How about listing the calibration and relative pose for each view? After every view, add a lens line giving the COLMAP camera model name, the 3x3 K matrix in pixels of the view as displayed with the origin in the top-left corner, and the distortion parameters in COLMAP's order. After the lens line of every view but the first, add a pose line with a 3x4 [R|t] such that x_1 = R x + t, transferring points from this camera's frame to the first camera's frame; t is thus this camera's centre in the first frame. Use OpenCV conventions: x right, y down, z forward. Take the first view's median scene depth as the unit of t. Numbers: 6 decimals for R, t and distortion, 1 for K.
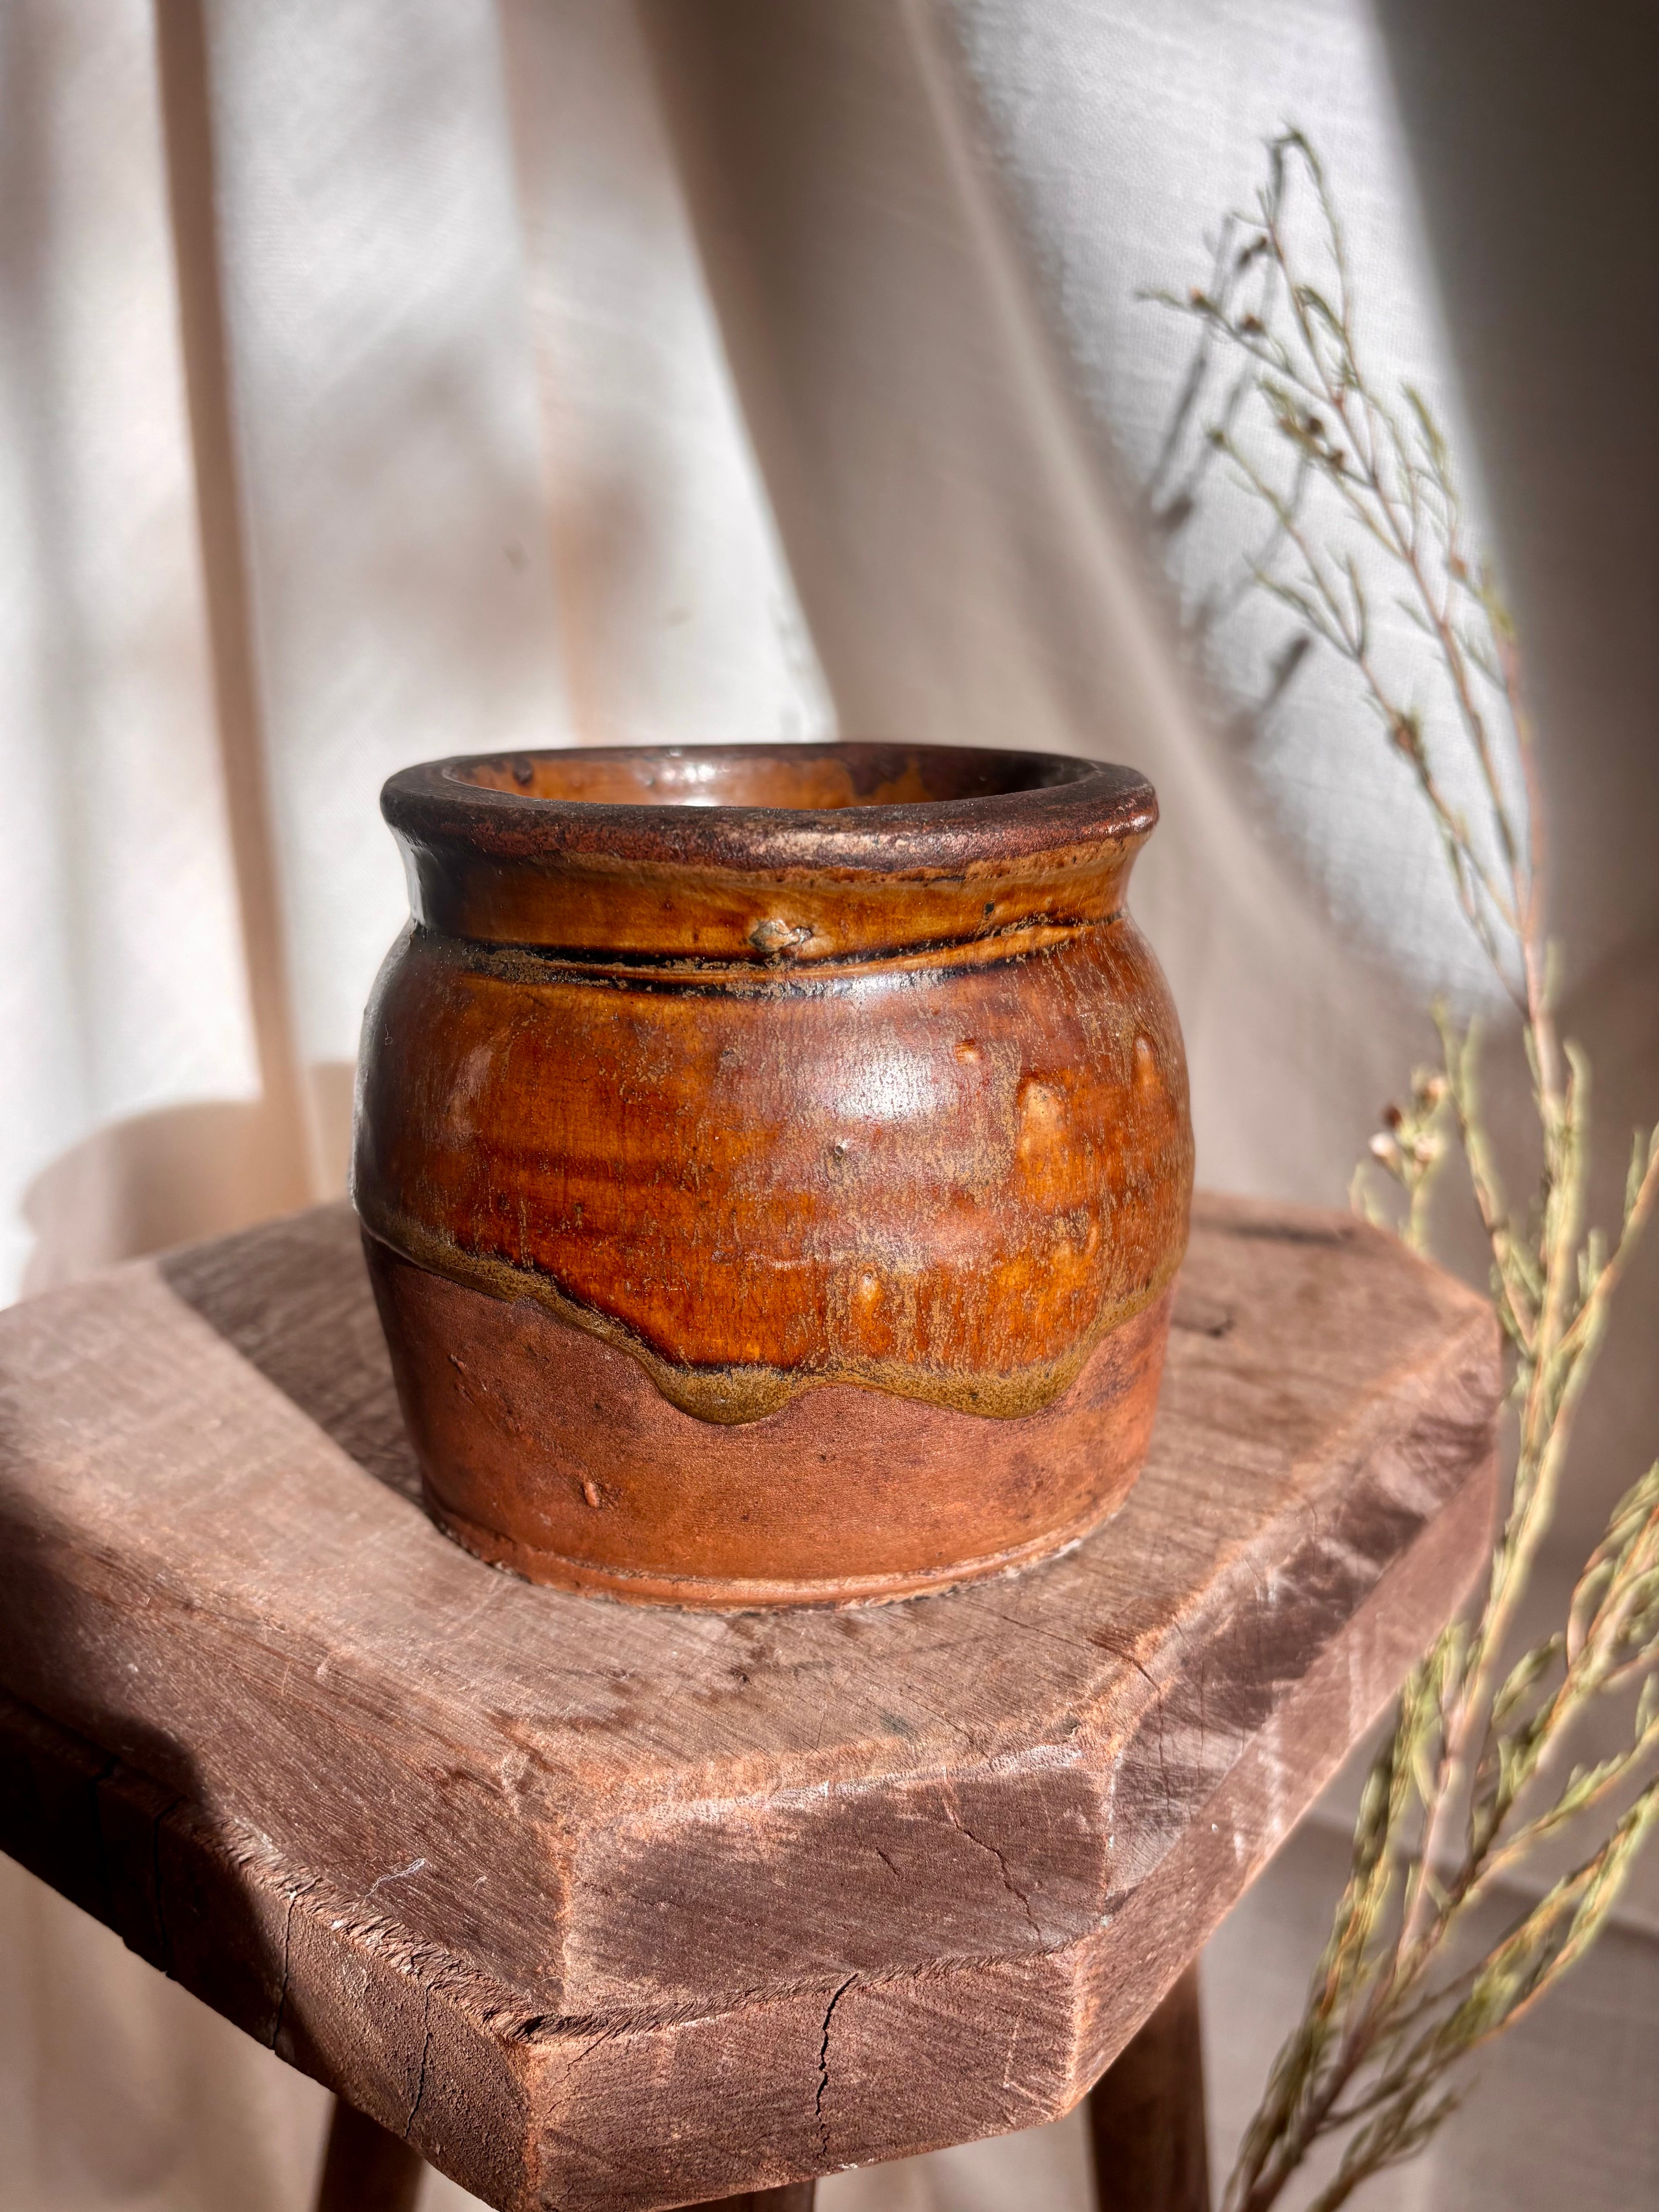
lens RADIAL K [[1861.0, 0, 829.5], [0, 1861.0, 1106.0], [0, 0, 1]] dist [-0.120812, 0.256030]
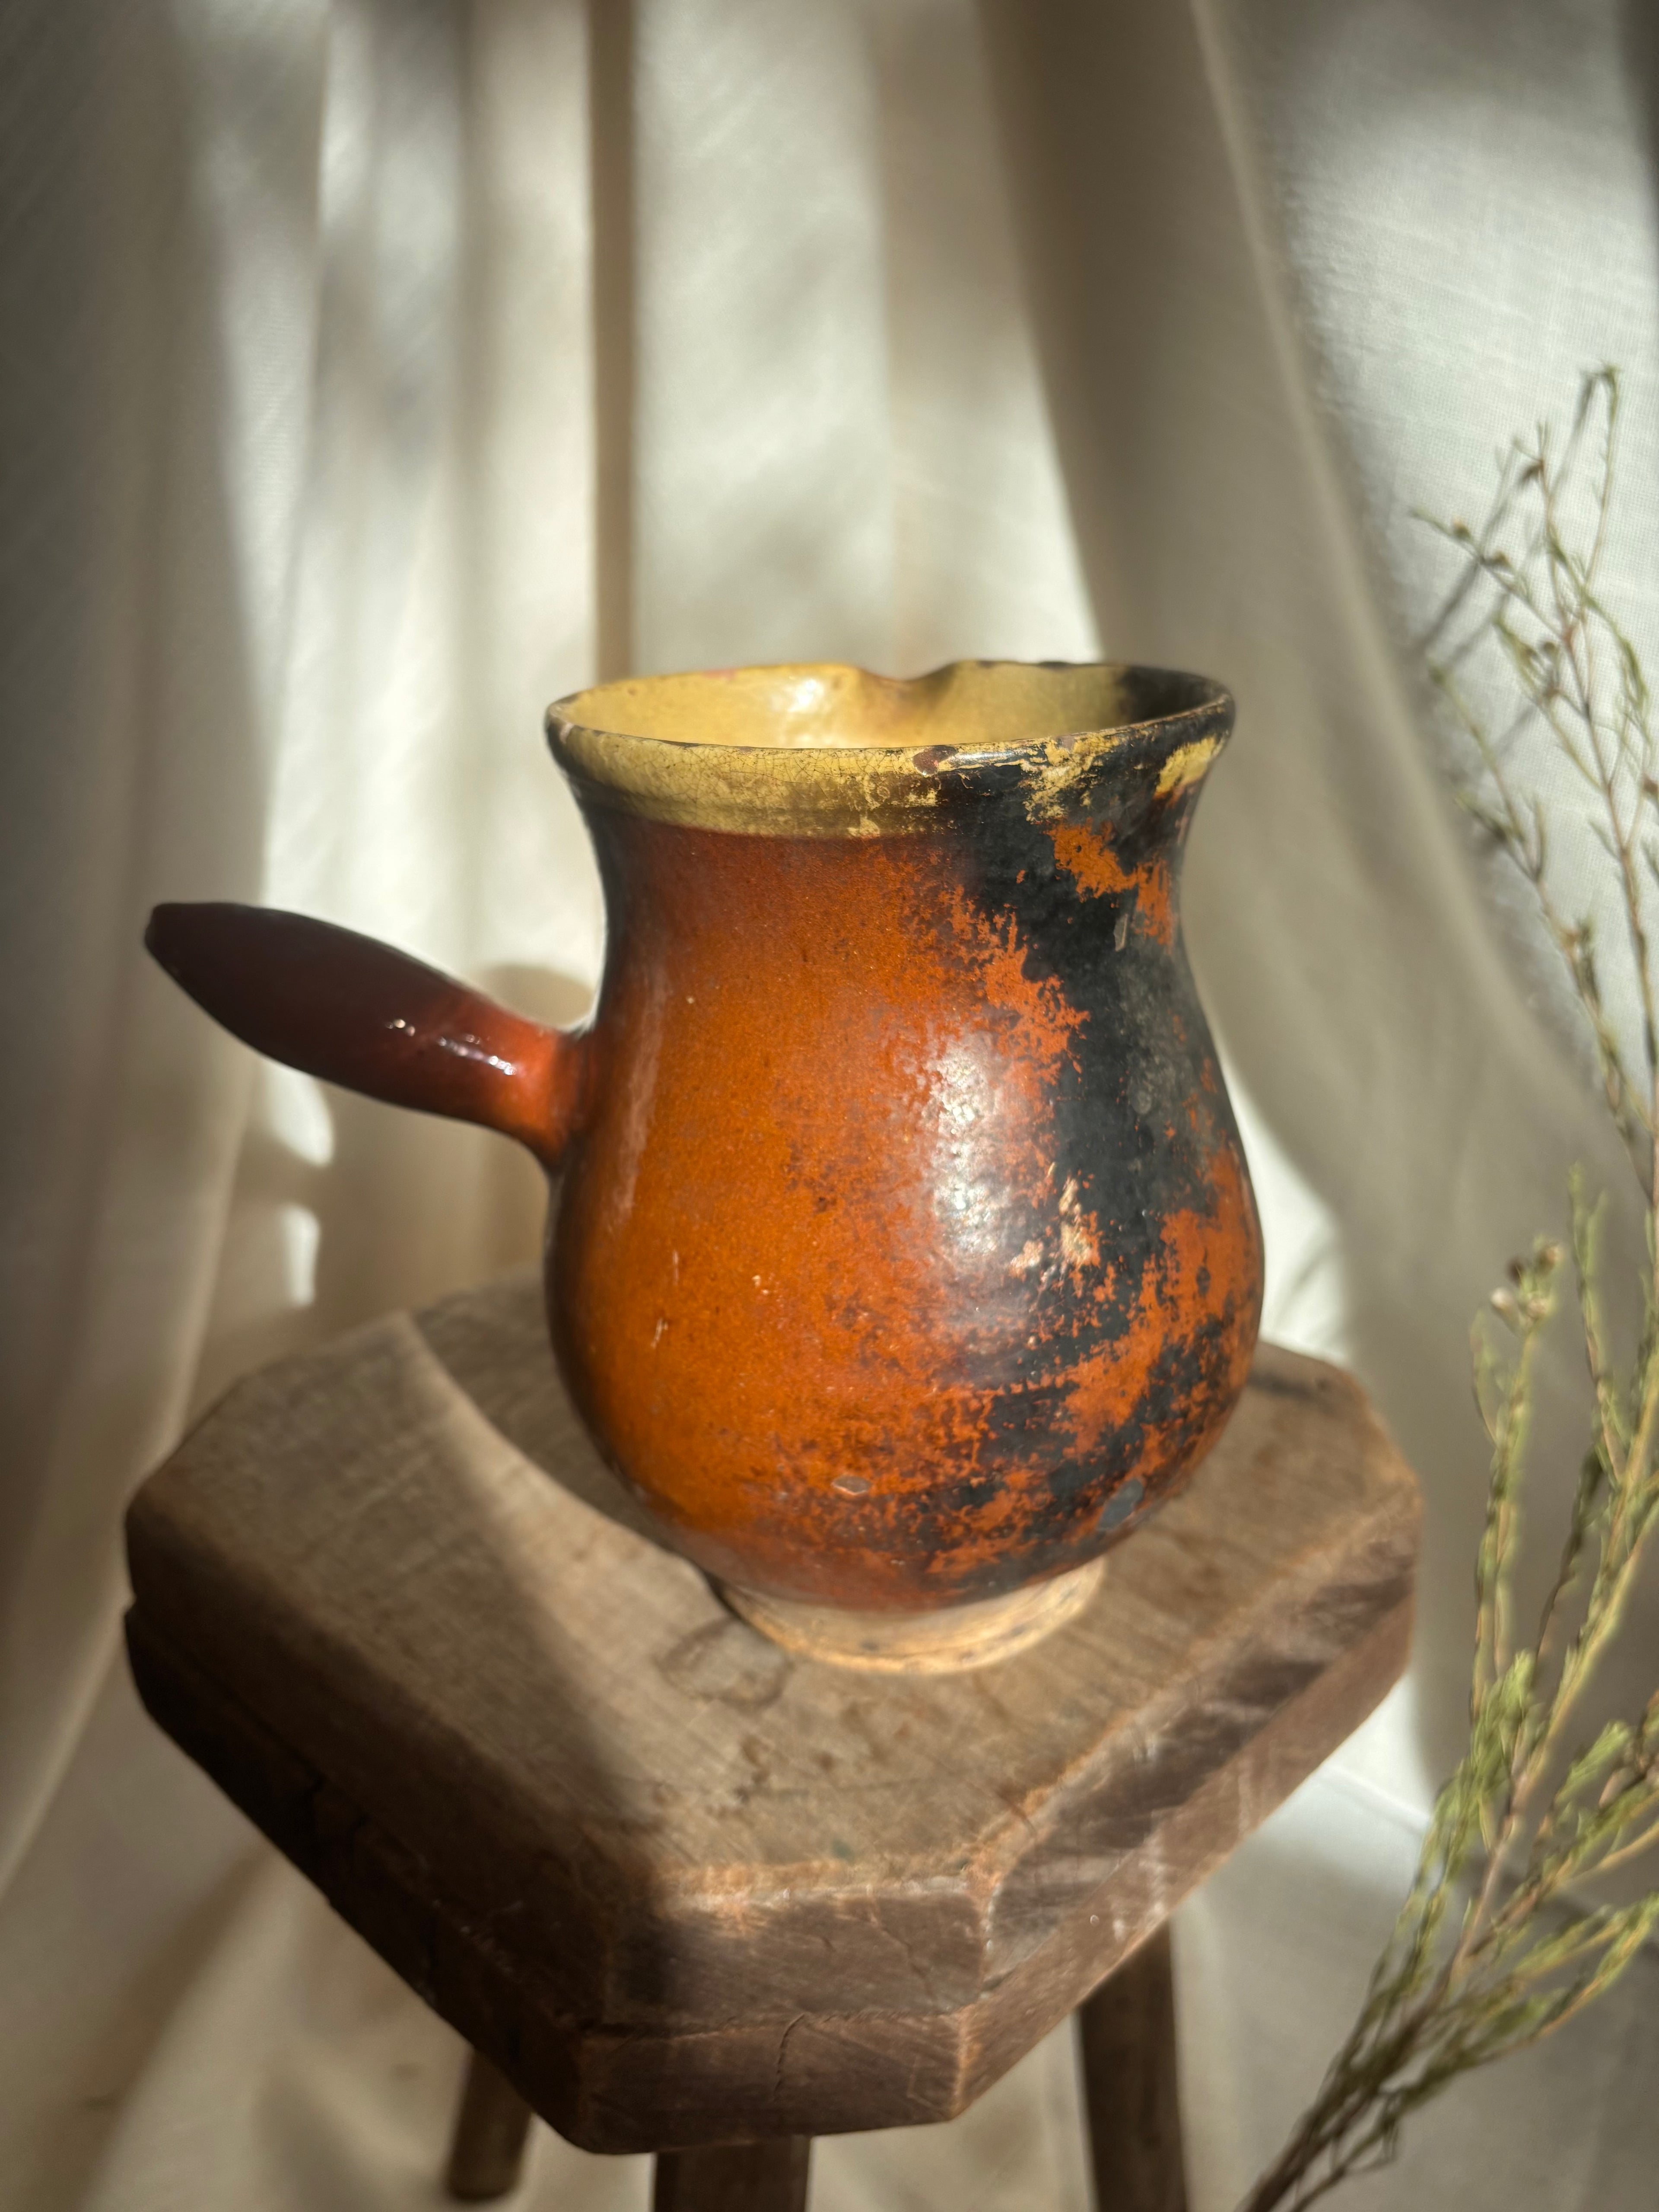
lens RADIAL K [[1839.2, 0, 829.5], [0, 1839.2, 1106.0], [0, 0, 1]] dist [-0.019384, 0.013265]
pose [[0.992301, 0.054177, -0.111368, 0.140461], [-0.044296, 0.995014, 0.089355, -0.335030], [0.115654, -0.083734, 0.989754, -0.333338]]
